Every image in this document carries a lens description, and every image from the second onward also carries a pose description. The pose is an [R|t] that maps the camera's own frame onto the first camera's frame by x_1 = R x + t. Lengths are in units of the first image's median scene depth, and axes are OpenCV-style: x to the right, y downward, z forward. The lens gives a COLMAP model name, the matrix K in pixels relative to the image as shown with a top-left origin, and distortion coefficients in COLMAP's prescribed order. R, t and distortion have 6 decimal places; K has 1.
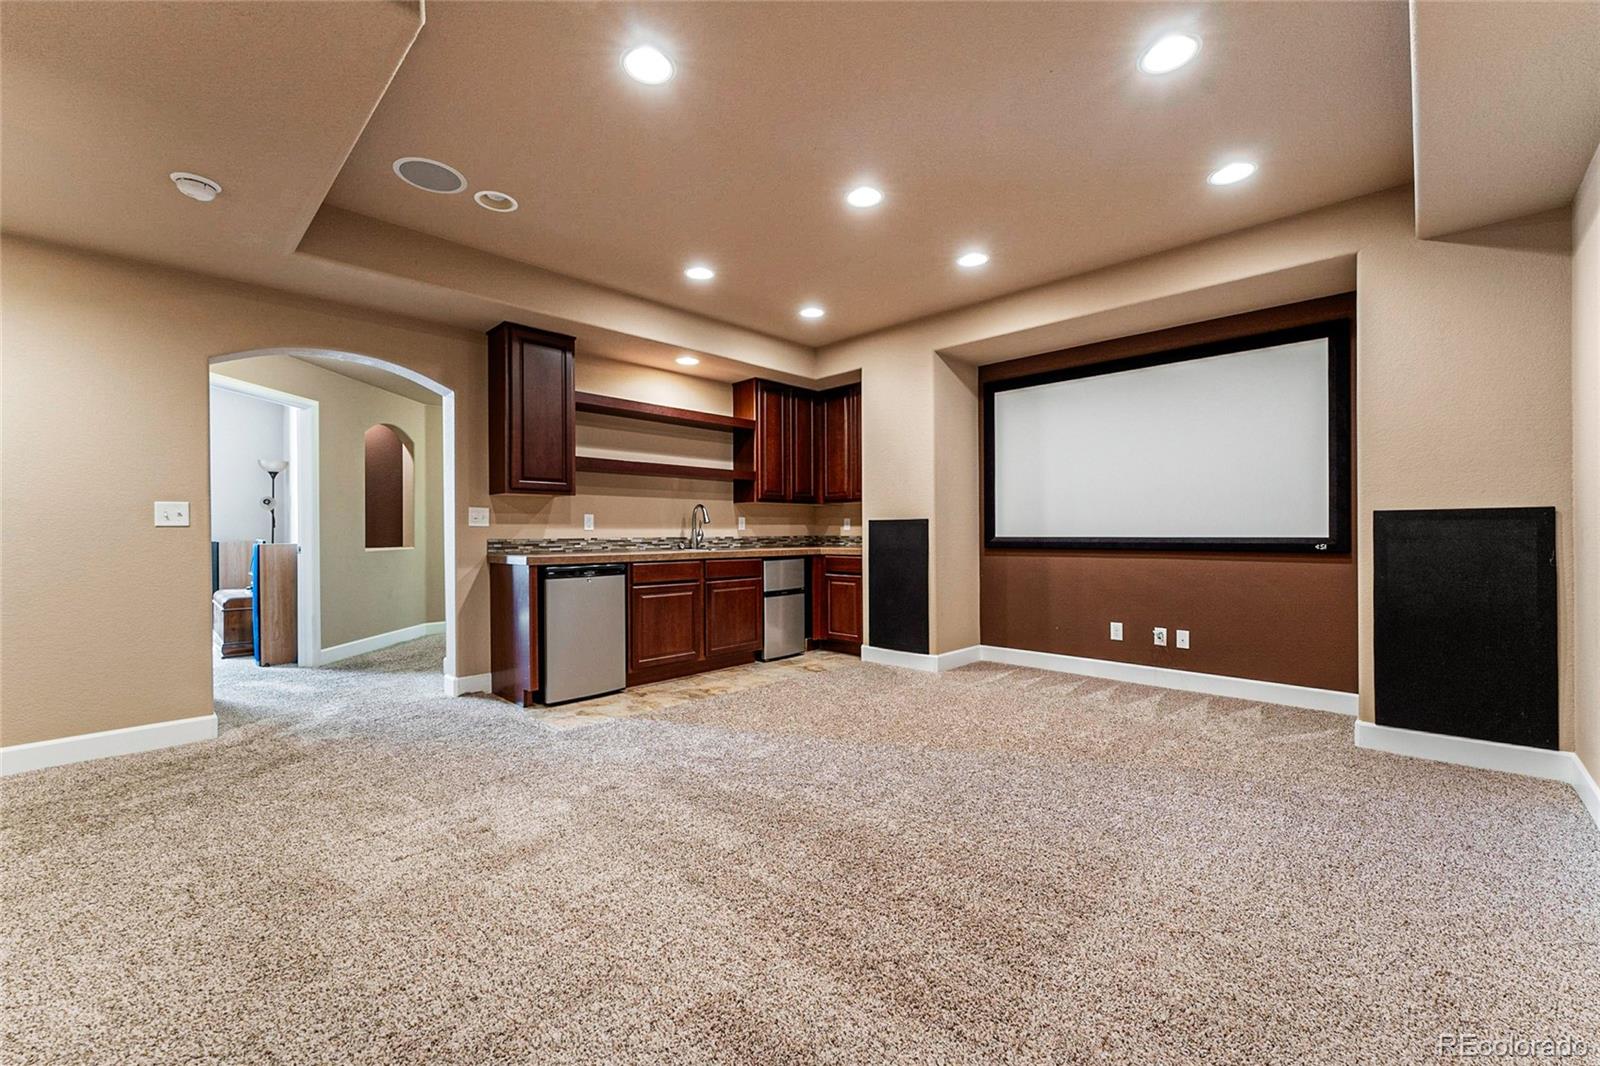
lens RADIAL K [[635.6, 0, 798.9], [0, 635.6, 530.4], [0, 0, 1]] dist [-0.000644, 0.000218]
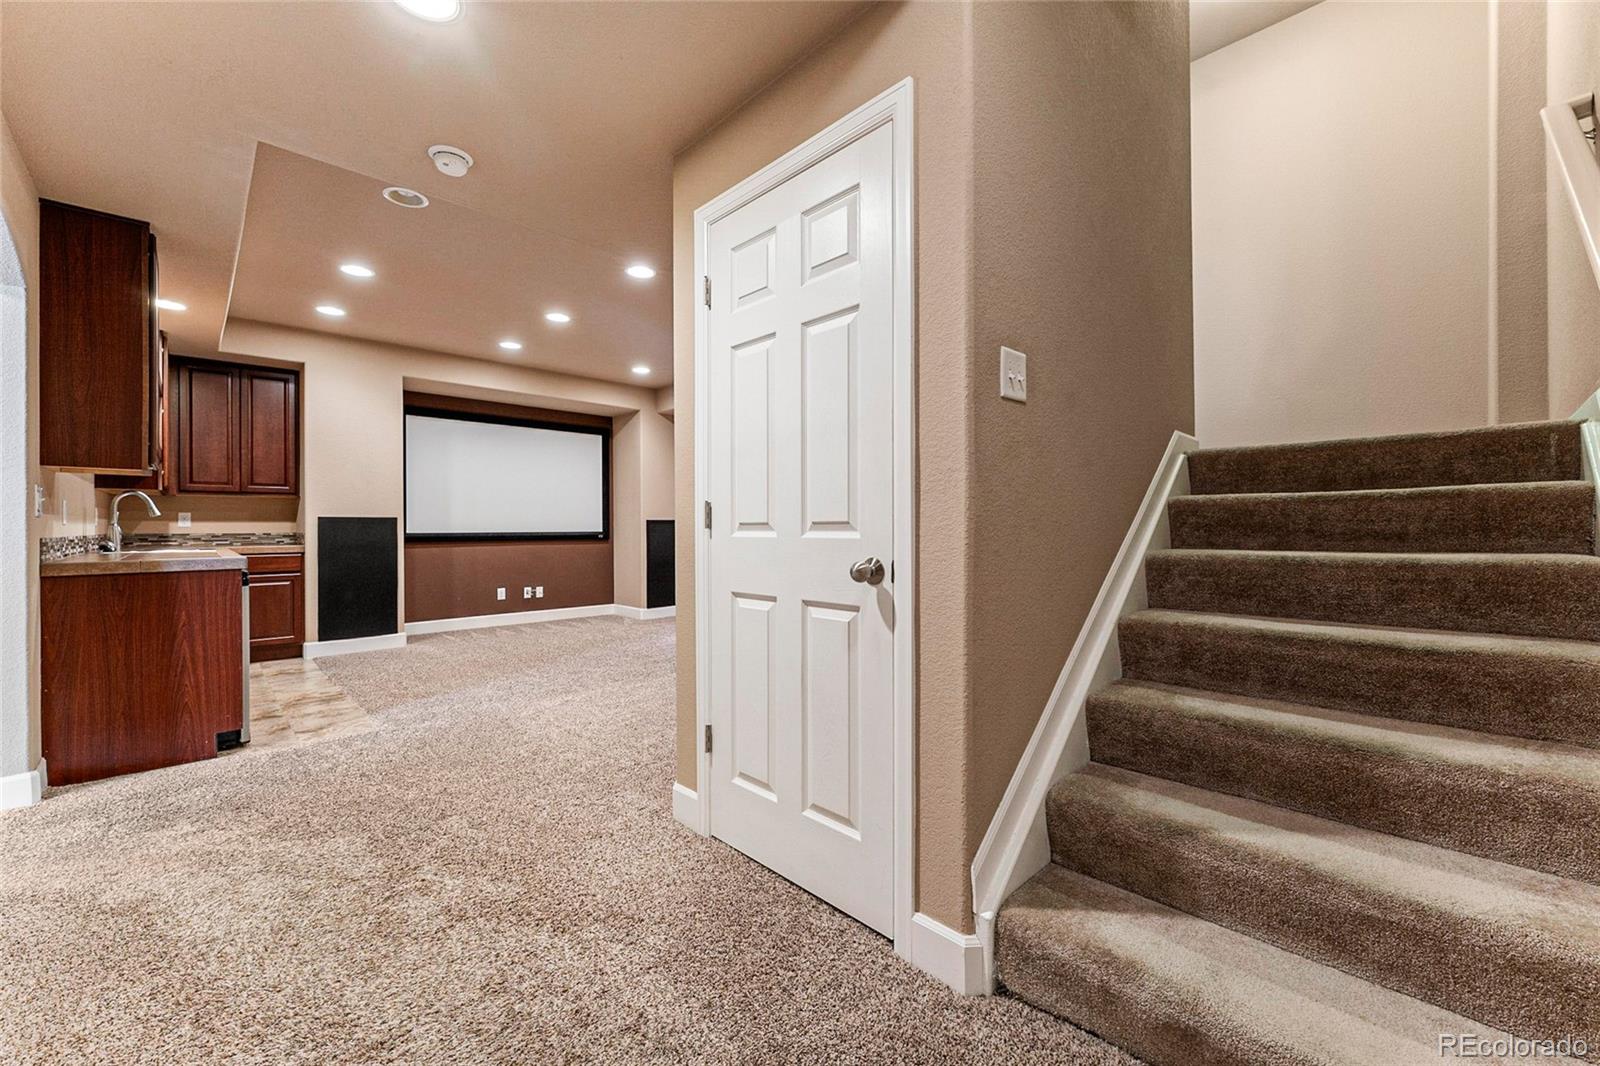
lens RADIAL K [[635.6, 0, 797.2], [0, 635.6, 524.9], [0, 0, 1]] dist [-0.000644, 0.000218]
pose [[0.037856, 0.006257, 0.999264, -0.857812], [-0.001666, 0.999979, -0.006199, 0.001206], [-0.999282, -0.001430, 0.037866, 0.199964]]
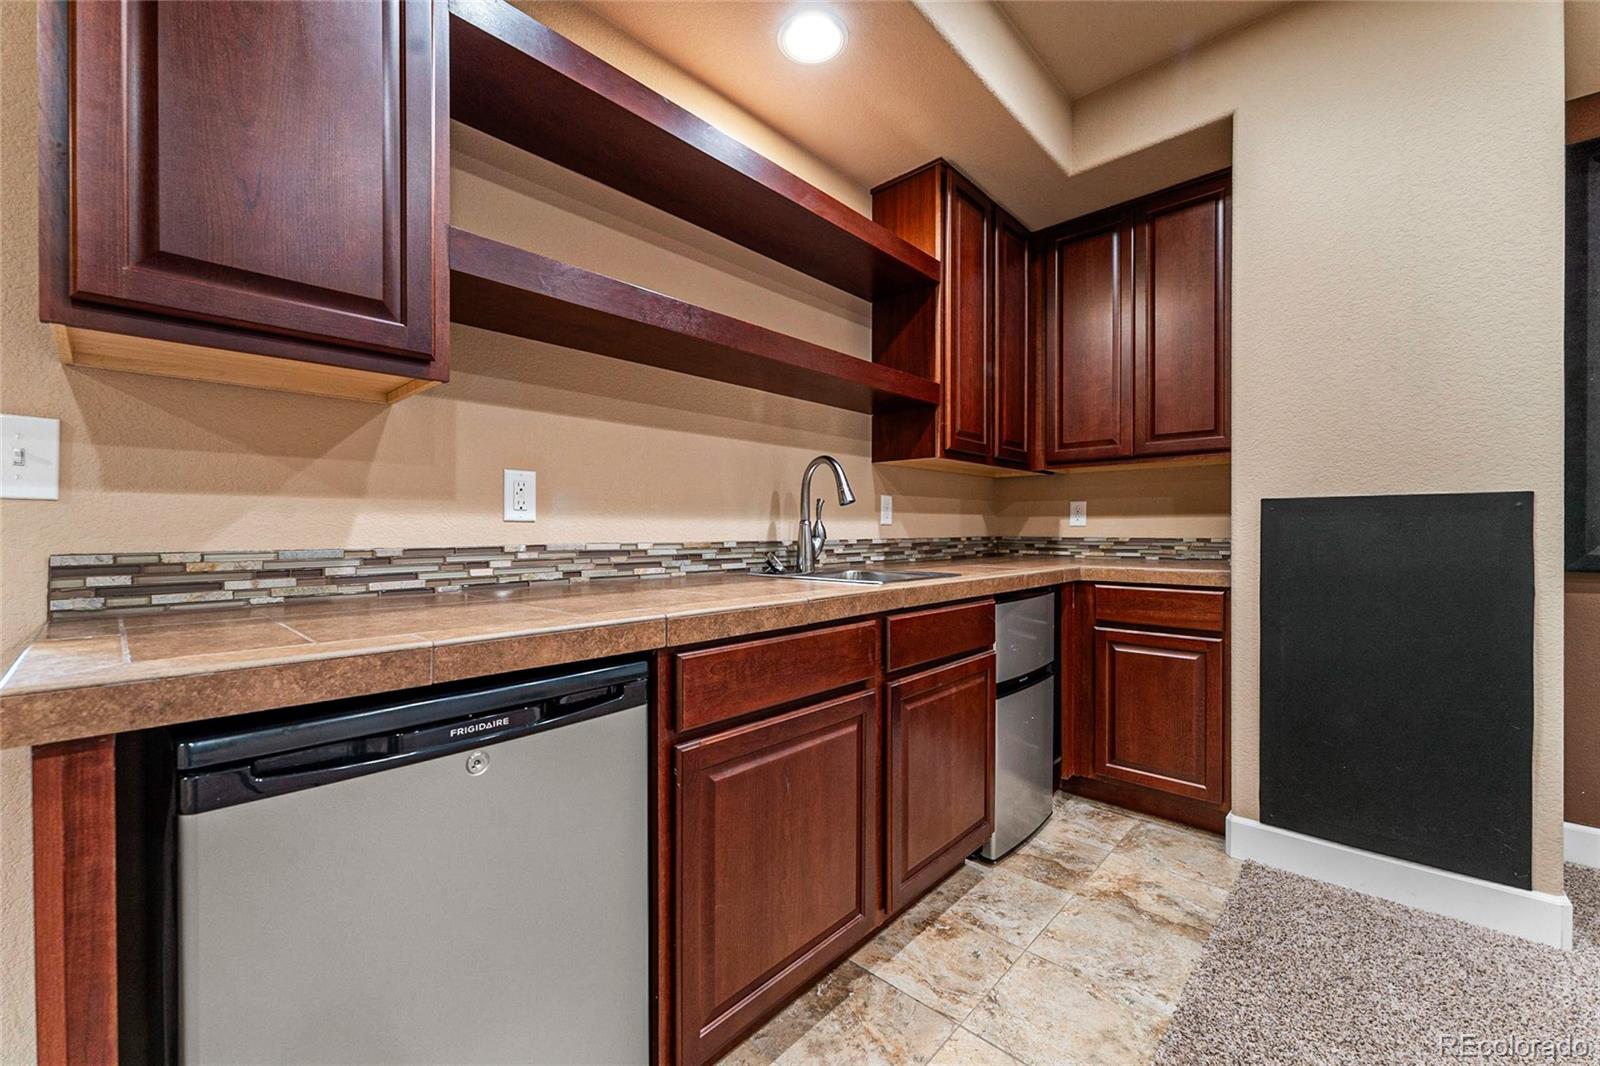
lens RADIAL K [[635.6, 0, 799.3], [0, 635.6, 535.7], [0, 0, 1]] dist [-0.000644, 0.000218]
pose [[0.999658, 0.003966, 0.025857, -0.179676], [-0.004306, 0.999905, 0.013077, 0.002326], [-0.025803, -0.013184, 0.999580, 0.612755]]
